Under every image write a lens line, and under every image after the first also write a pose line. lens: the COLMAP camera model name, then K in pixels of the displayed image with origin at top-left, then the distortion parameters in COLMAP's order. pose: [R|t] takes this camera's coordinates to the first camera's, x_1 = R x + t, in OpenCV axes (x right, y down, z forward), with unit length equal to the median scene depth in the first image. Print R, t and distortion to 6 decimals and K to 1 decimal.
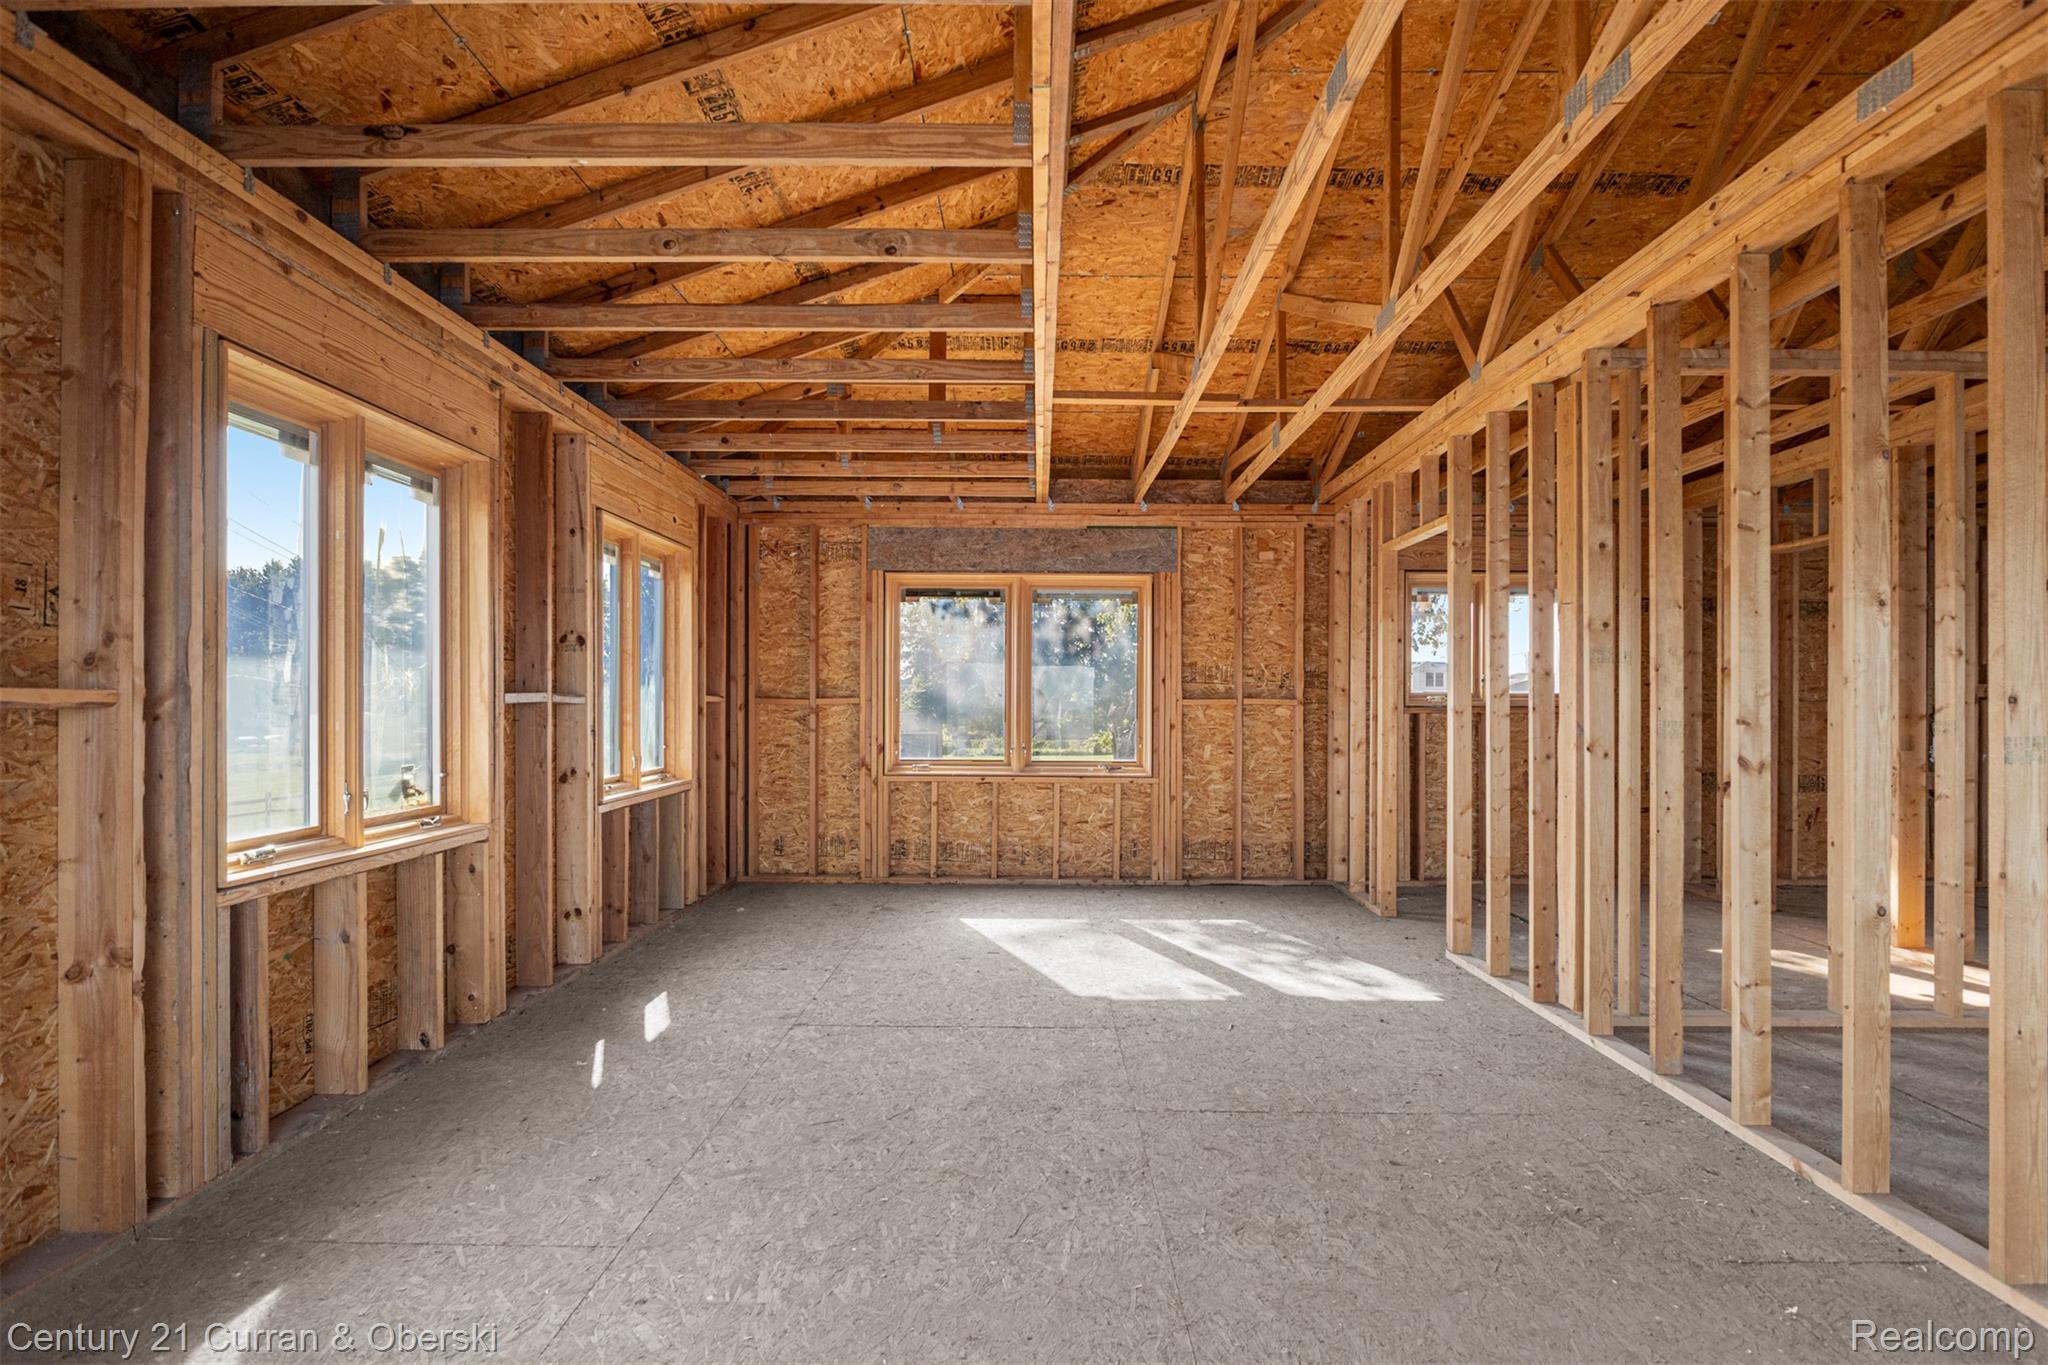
lens RADIAL K [[1046.1, 0, 1037.2], [0, 1046.1, 704.3], [0, 0, 1]] dist [-0.009936, 0.000417]
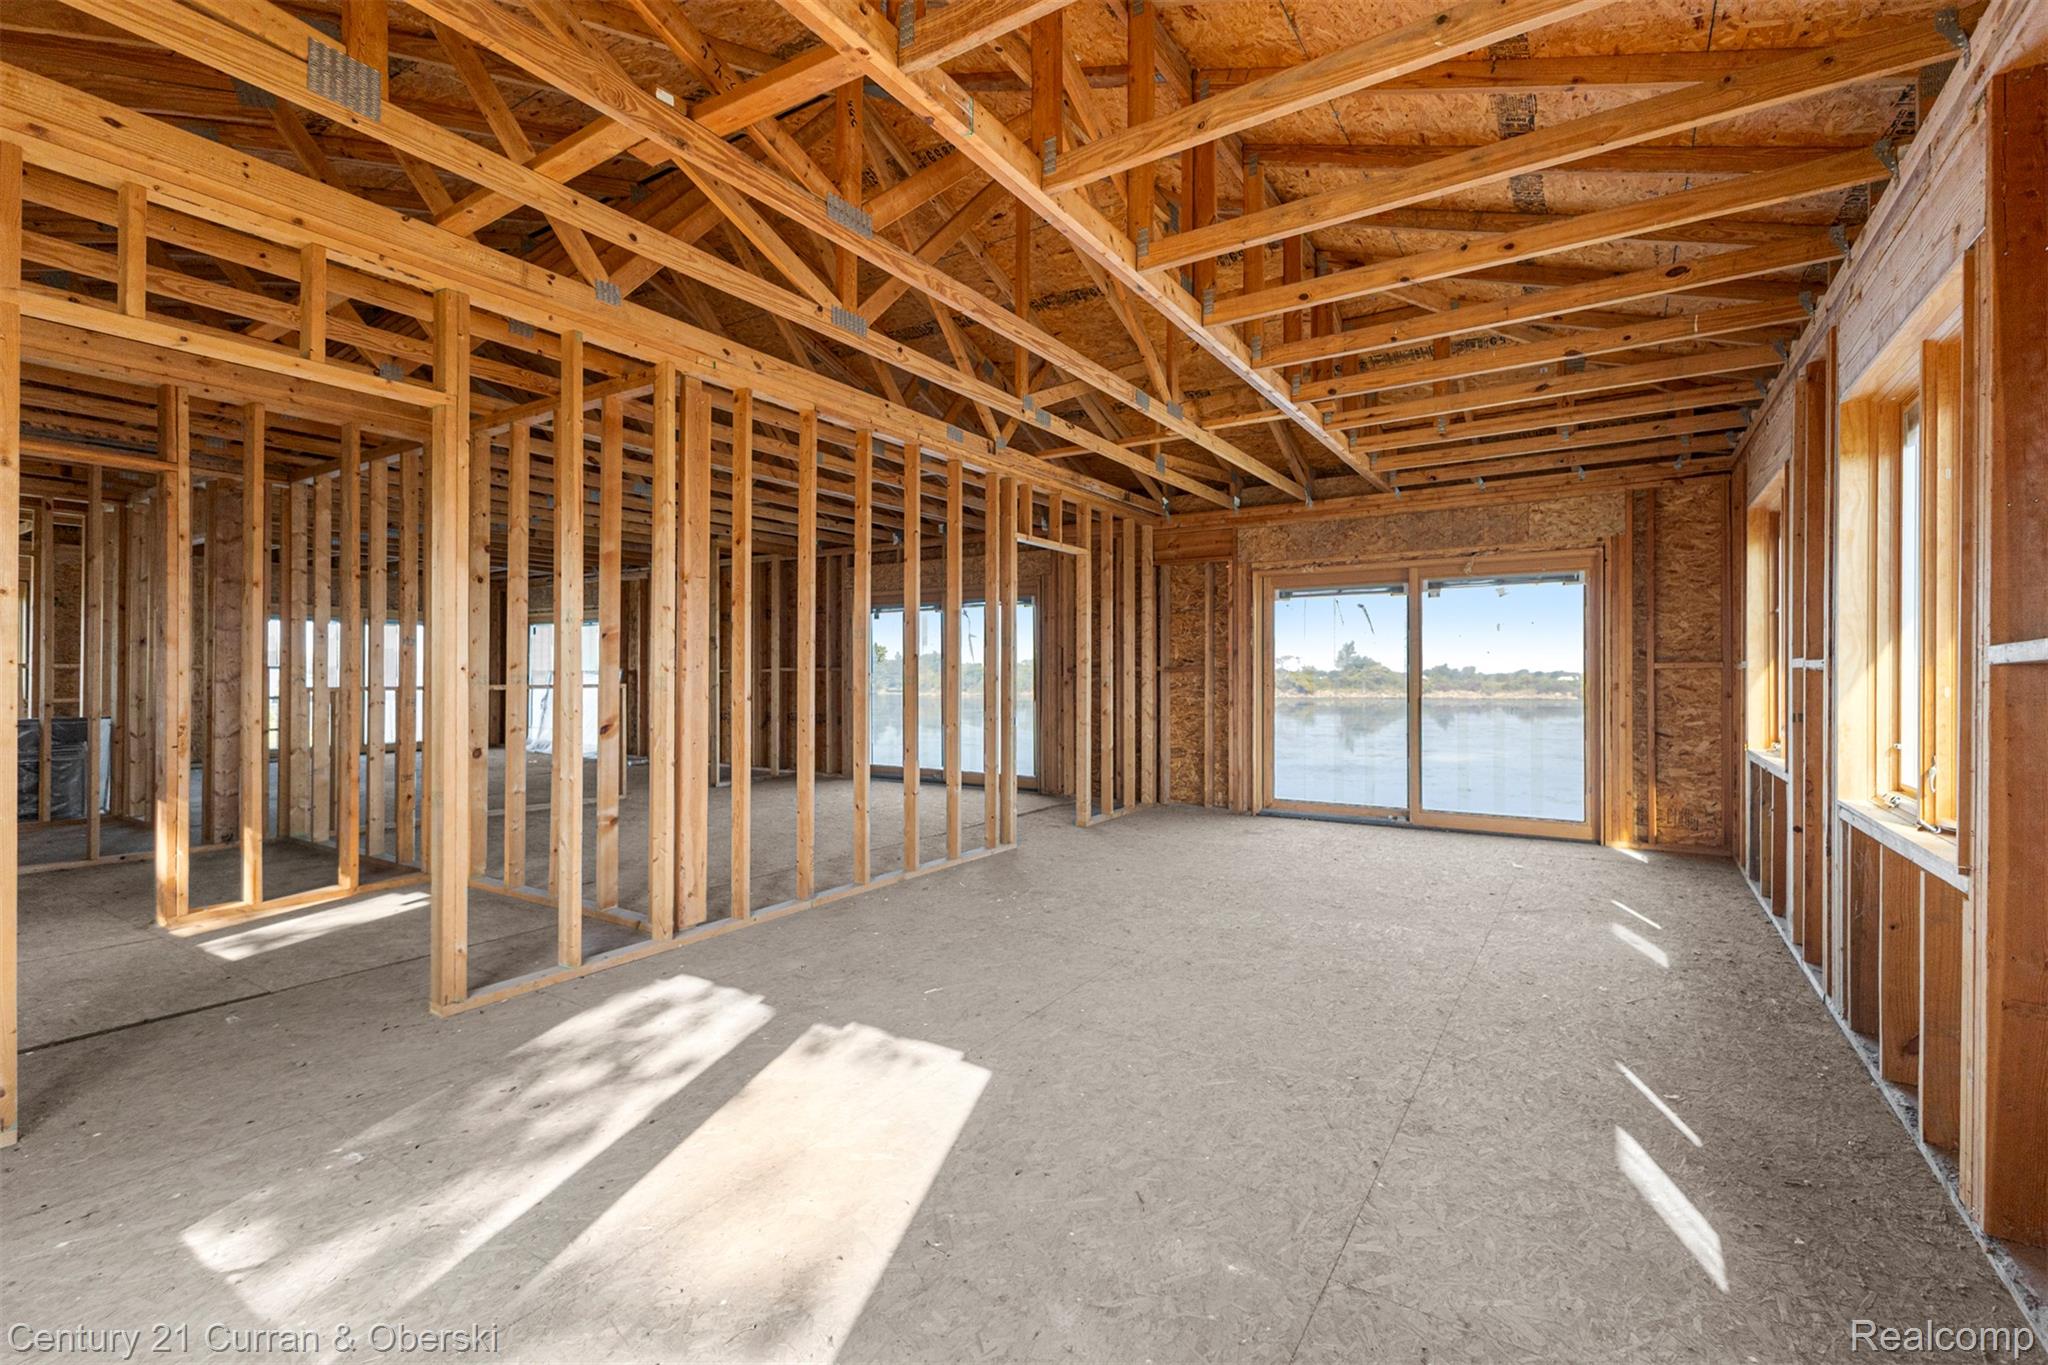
lens RADIAL K [[883.0, 0, 1022.6], [0, 883.0, 676.5], [0, 0, 1]] dist [0.009659, -0.001578]
pose [[-0.830917, -0.008653, 0.556329, -0.342666], [-0.005131, 0.999956, 0.007890, 0.004620], [-0.556373, 0.003701, -0.830924, 1.616281]]
